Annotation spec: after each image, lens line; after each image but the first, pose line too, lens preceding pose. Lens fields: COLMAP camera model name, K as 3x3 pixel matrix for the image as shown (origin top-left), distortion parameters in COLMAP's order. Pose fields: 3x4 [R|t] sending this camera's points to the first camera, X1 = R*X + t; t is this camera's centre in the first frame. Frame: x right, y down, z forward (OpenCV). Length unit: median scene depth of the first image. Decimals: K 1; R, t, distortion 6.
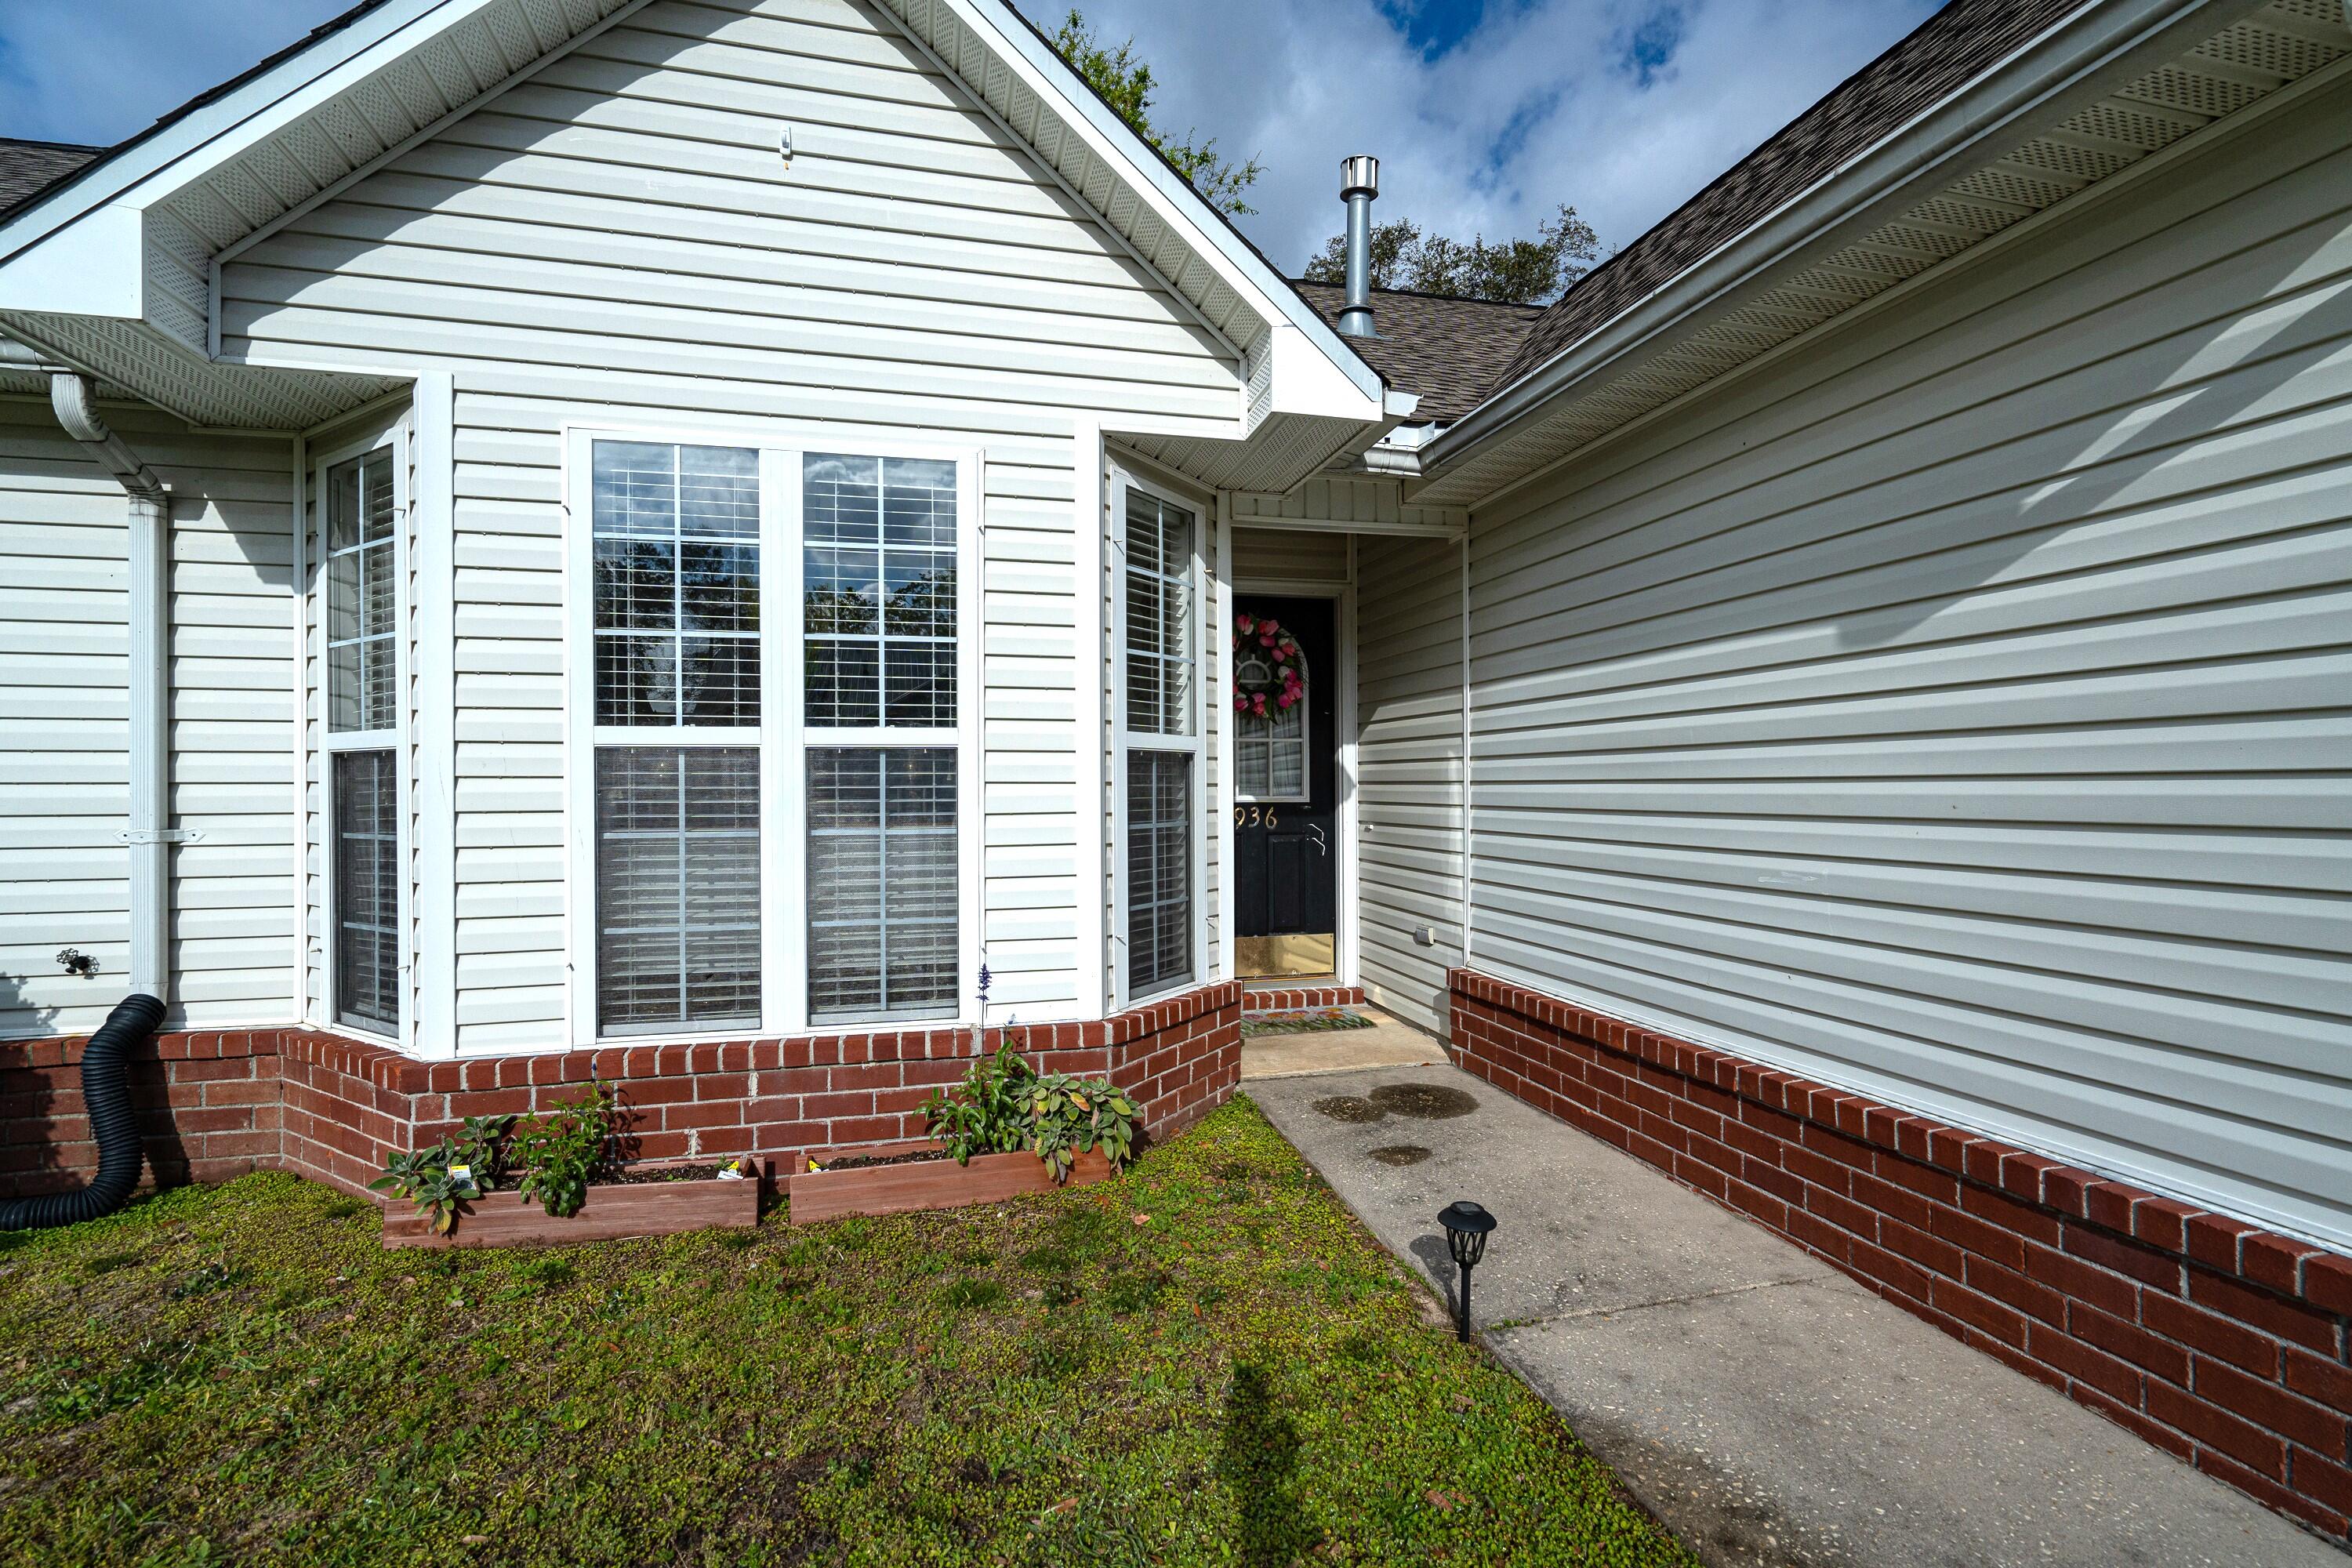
lens RADIAL K [[1067.9, 0, 1178.2], [0, 1067.9, 788.3], [0, 0, 1]] dist [-0.000034, 0.001384]
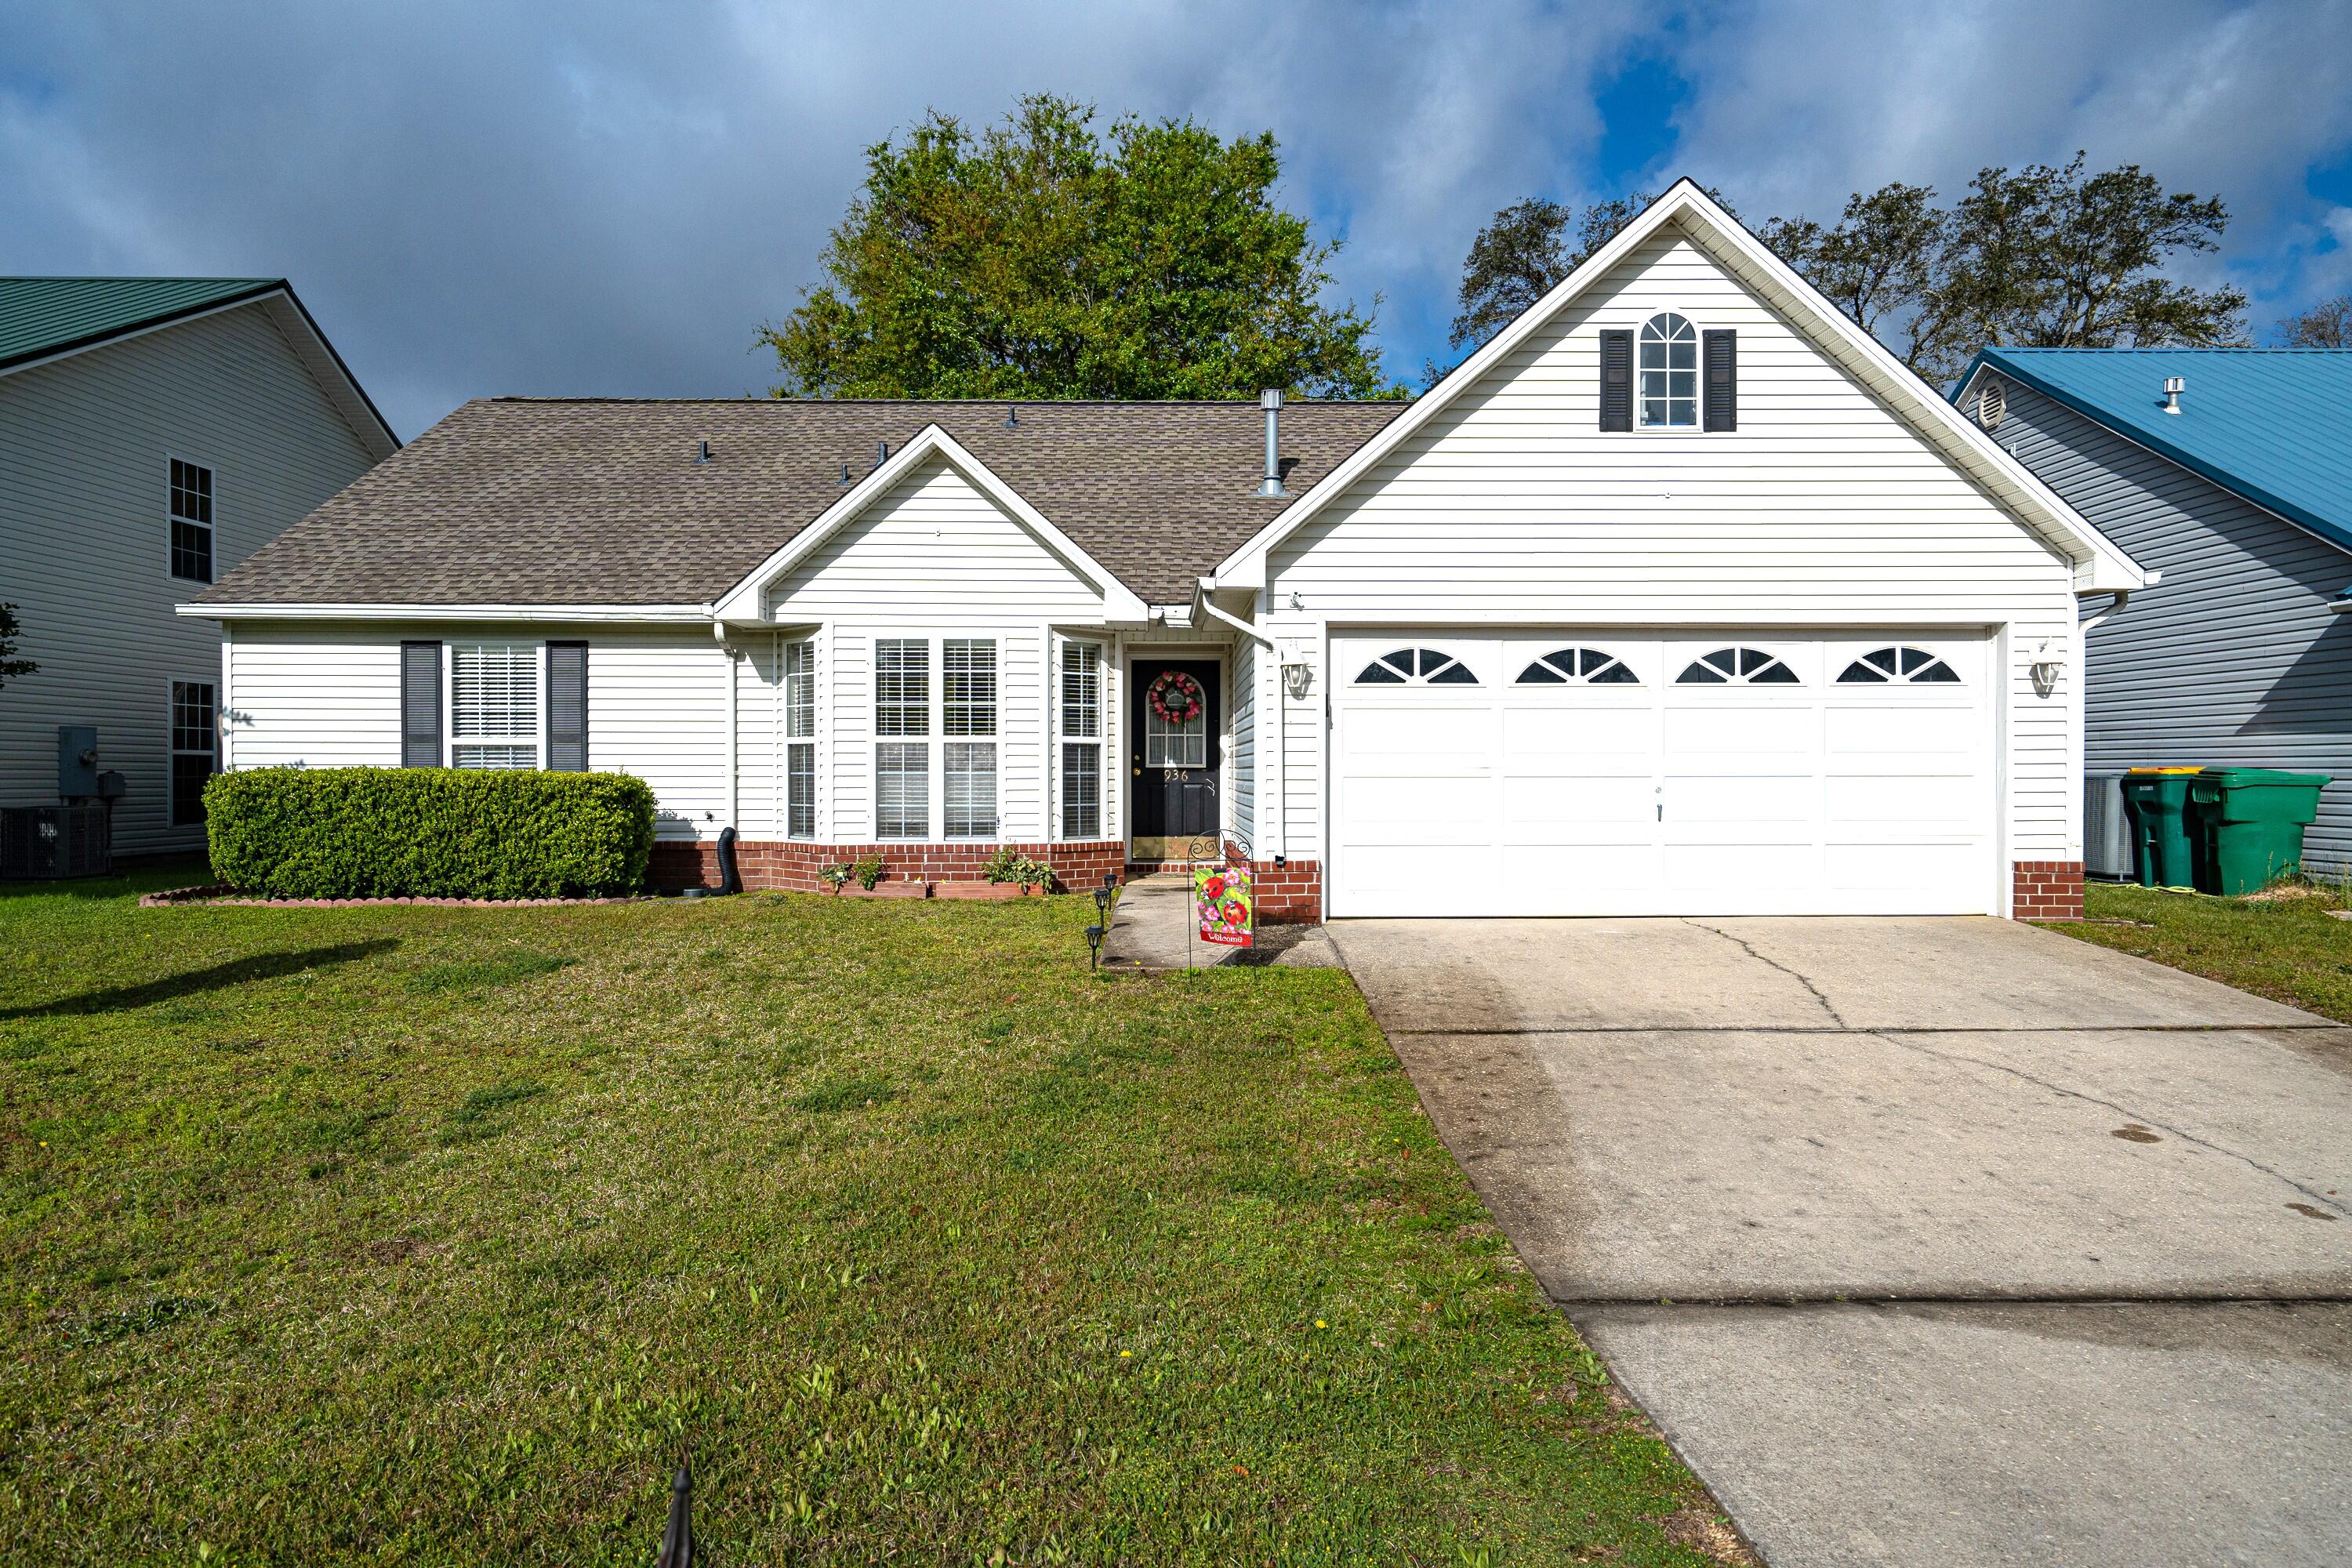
lens RADIAL K [[1467.5, 0, 1183.0], [0, 1467.5, 783.6], [0, 0, 1]] dist [0.006537, 0.002085]
pose [[0.975709, 0.007692, -0.218934, 1.104357], [-0.006001, 0.999947, 0.008388, 0.032810], [0.218987, -0.006871, 0.975704, -2.614592]]
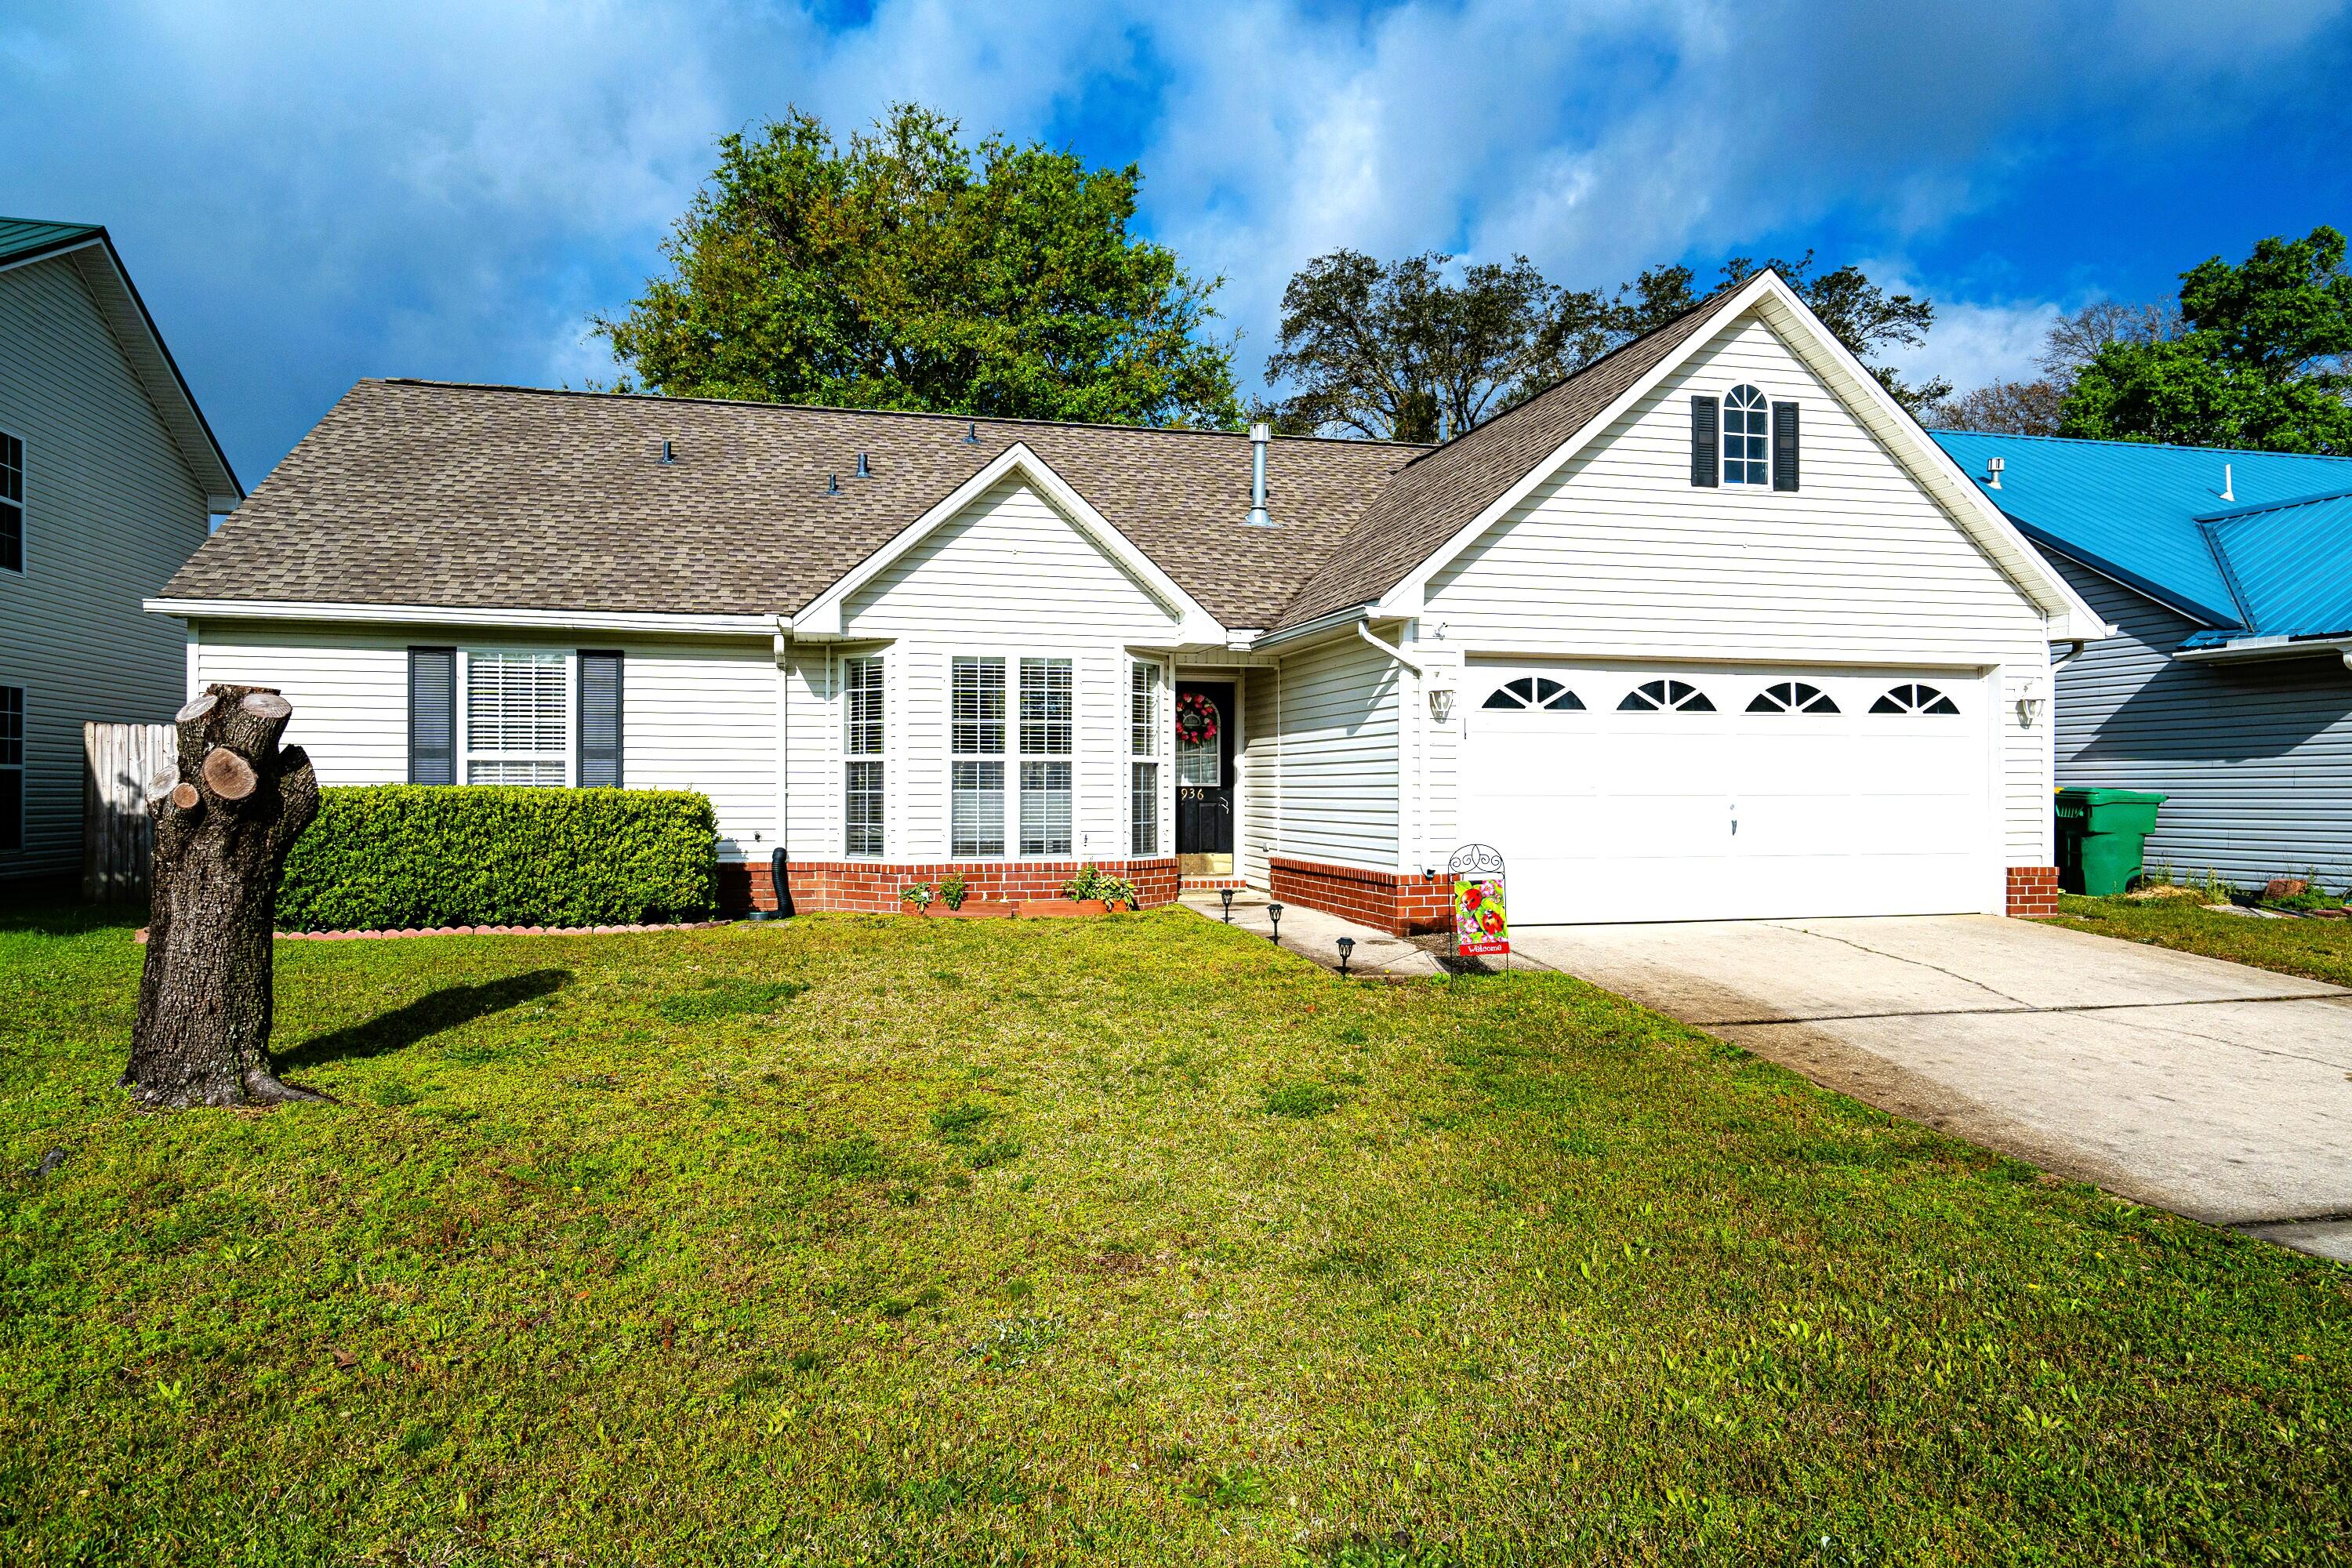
lens RADIAL K [[1468.6, 0, 1183.2], [0, 1468.6, 787.0], [0, 0, 1]] dist [0.007067, 0.000610]
pose [[0.999918, 0.007010, 0.010739, 0.042447], [-0.006973, 0.999970, -0.003473, 0.039779], [-0.010763, 0.003397, 0.999936, -2.843225]]
